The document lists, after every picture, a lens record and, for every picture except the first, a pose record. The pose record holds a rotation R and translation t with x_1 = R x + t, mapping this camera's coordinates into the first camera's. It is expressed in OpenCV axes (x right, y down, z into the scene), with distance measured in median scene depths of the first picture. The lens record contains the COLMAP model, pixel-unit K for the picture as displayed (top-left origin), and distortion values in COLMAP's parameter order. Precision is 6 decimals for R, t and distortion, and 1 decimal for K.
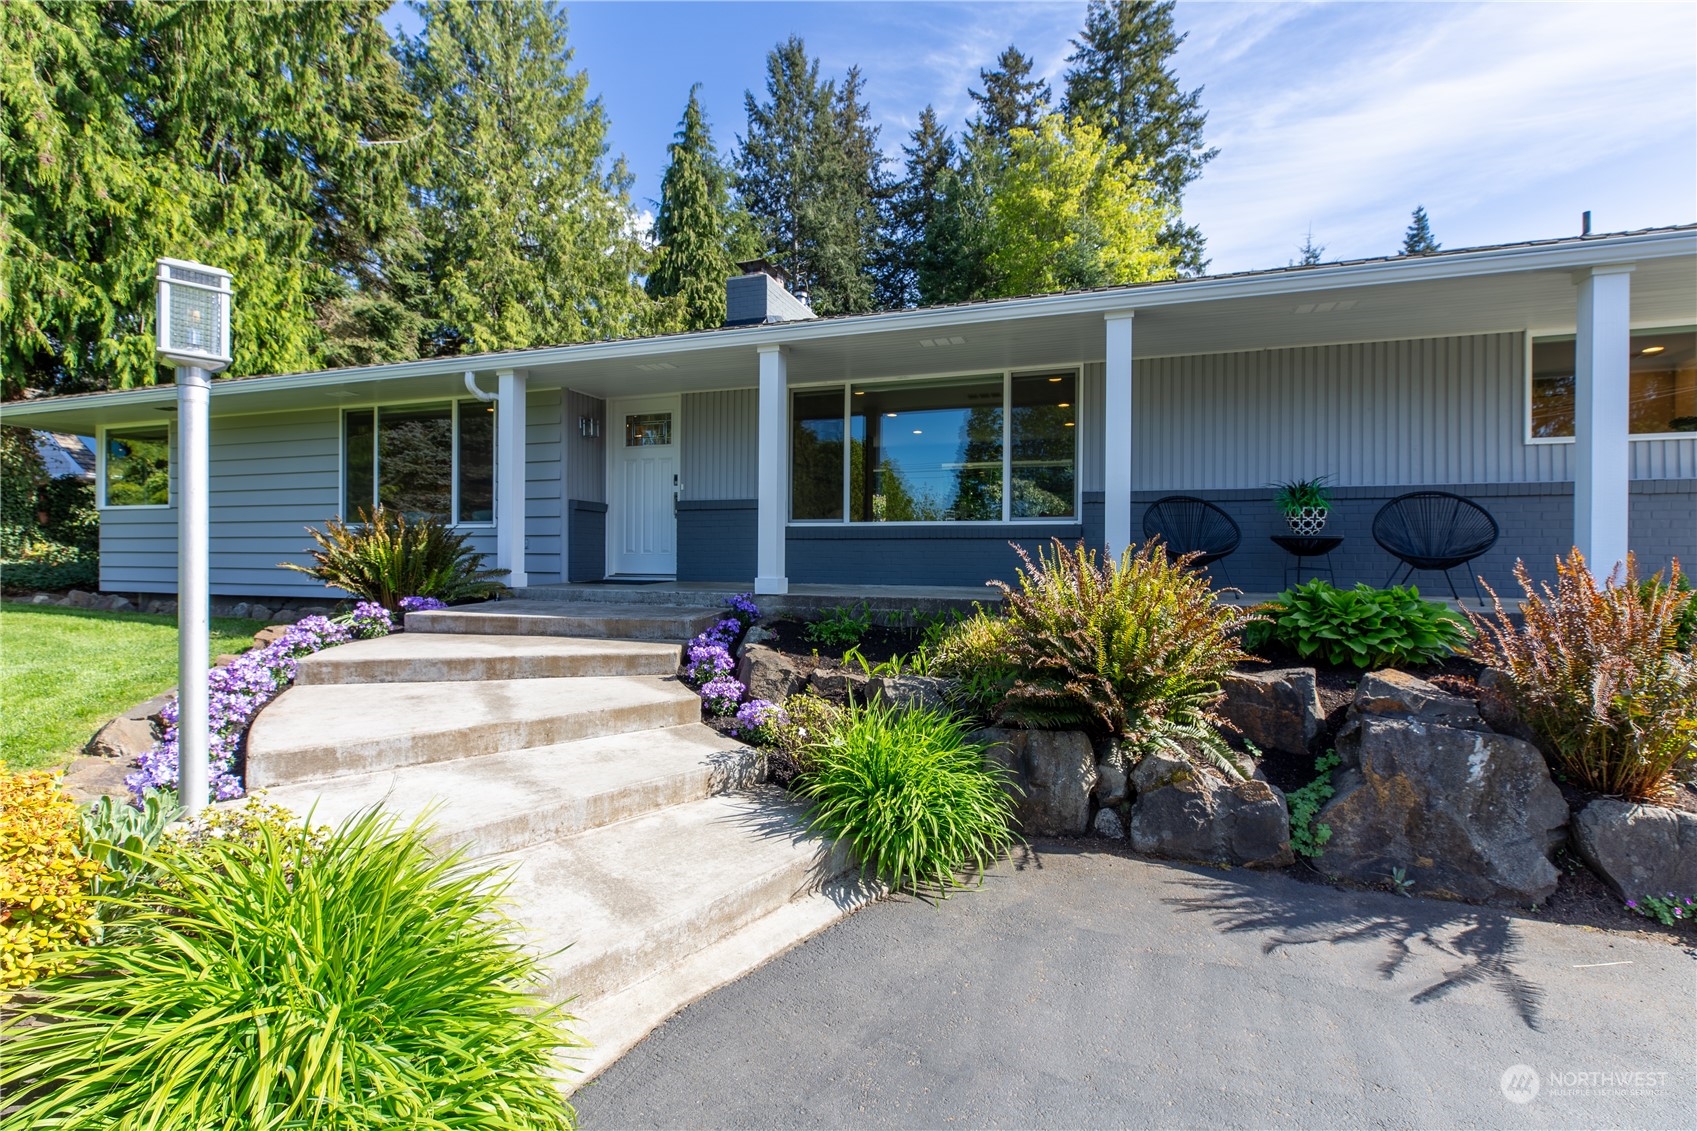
lens RADIAL K [[792.3, 0, 848.5], [0, 792.3, 565.5], [0, 0, 1]] dist [0.012251, -0.000272]
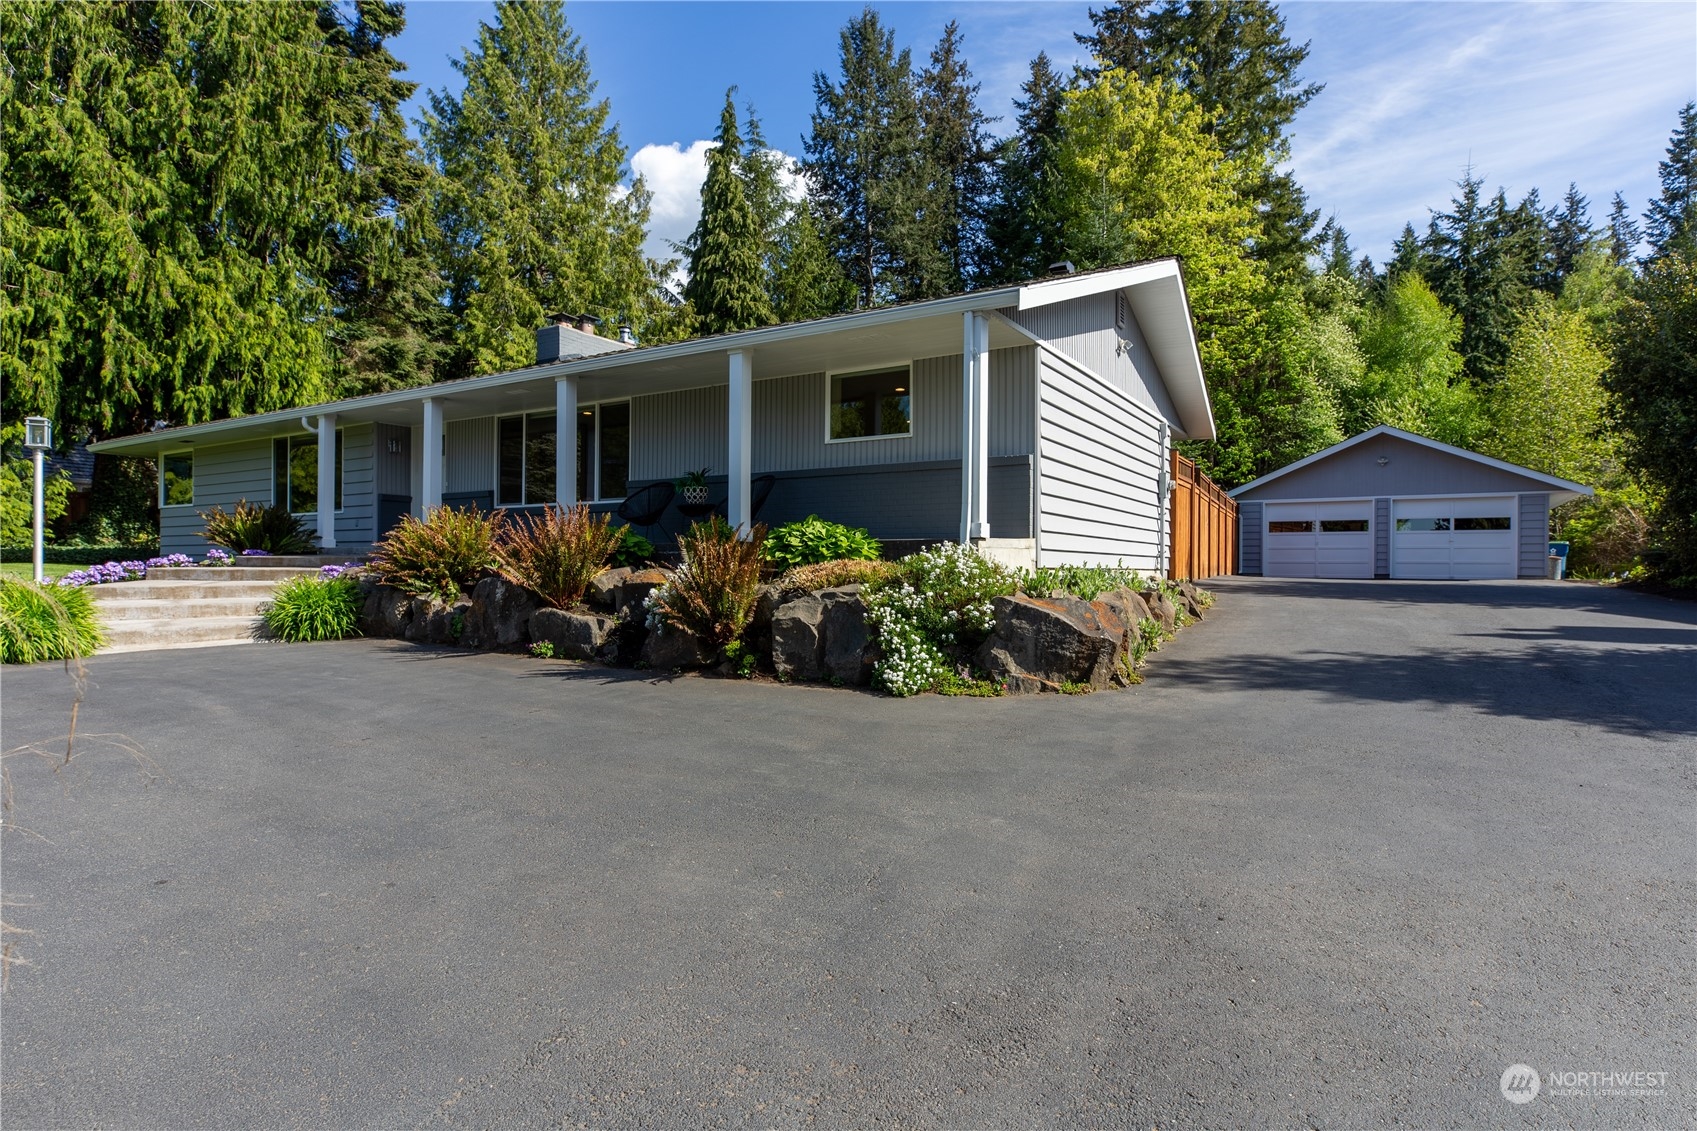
lens RADIAL K [[910.8, 0, 843.9], [0, 910.8, 581.4], [0, 0, 1]] dist [0.002277, 0.001598]
pose [[0.978254, -0.002161, -0.207400, 0.195060], [0.004247, 0.999945, 0.009613, 0.016257], [0.207367, -0.010284, 0.978209, -0.119824]]
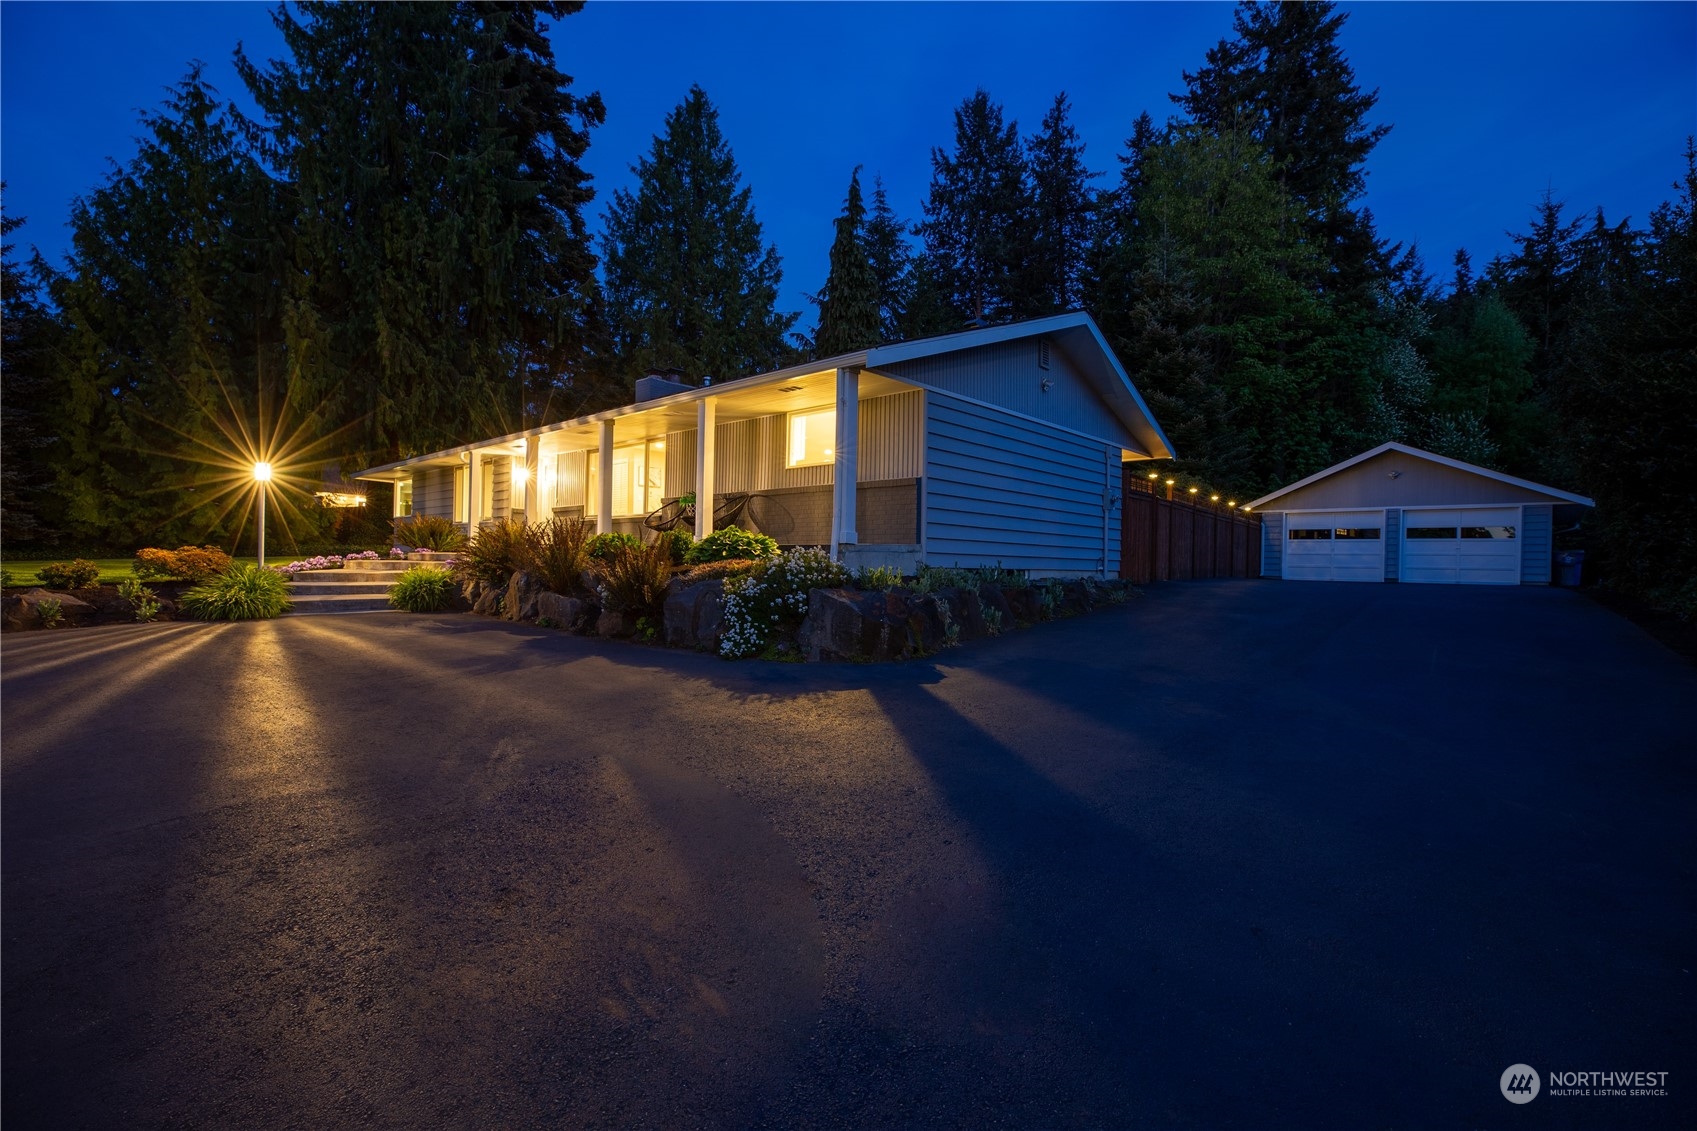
lens RADIAL K [[789.9, 0, 848.5], [0, 789.9, 565.5], [0, 0, 1]] dist [-0.011678, 0.000440]
pose [[0.925740, 0.005834, -0.378116, 0.276604], [-0.008677, 0.999945, -0.005815, 0.016156], [0.378062, 0.008664, 0.925740, -0.127772]]
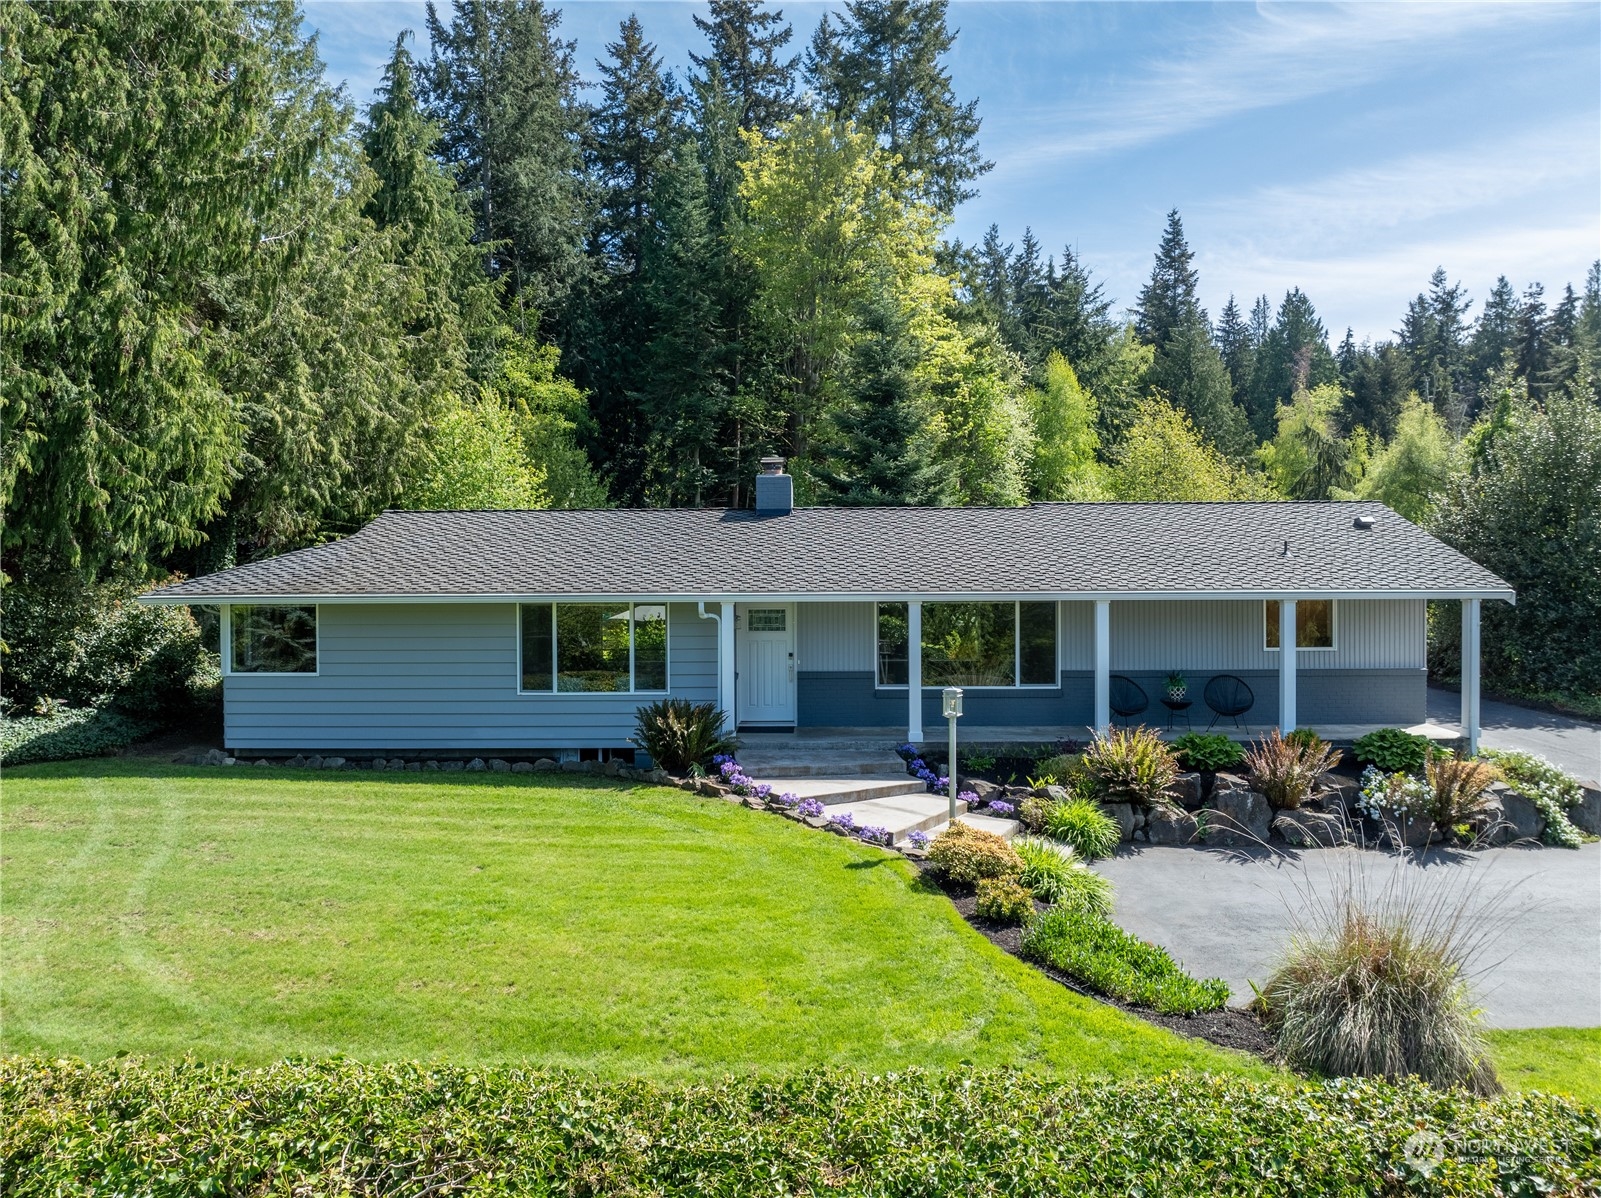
lens RADIAL K [[1162.4, 0, 855.1], [0, 1162.4, 594.8], [0, 0, 1]] dist [-0.019464, -0.000884]
pose [[0.937791, -0.015034, 0.346875, -0.188123], [0.014290, 0.999887, 0.004705, -0.051343], [-0.346907, 0.000545, 0.937899, -0.230218]]
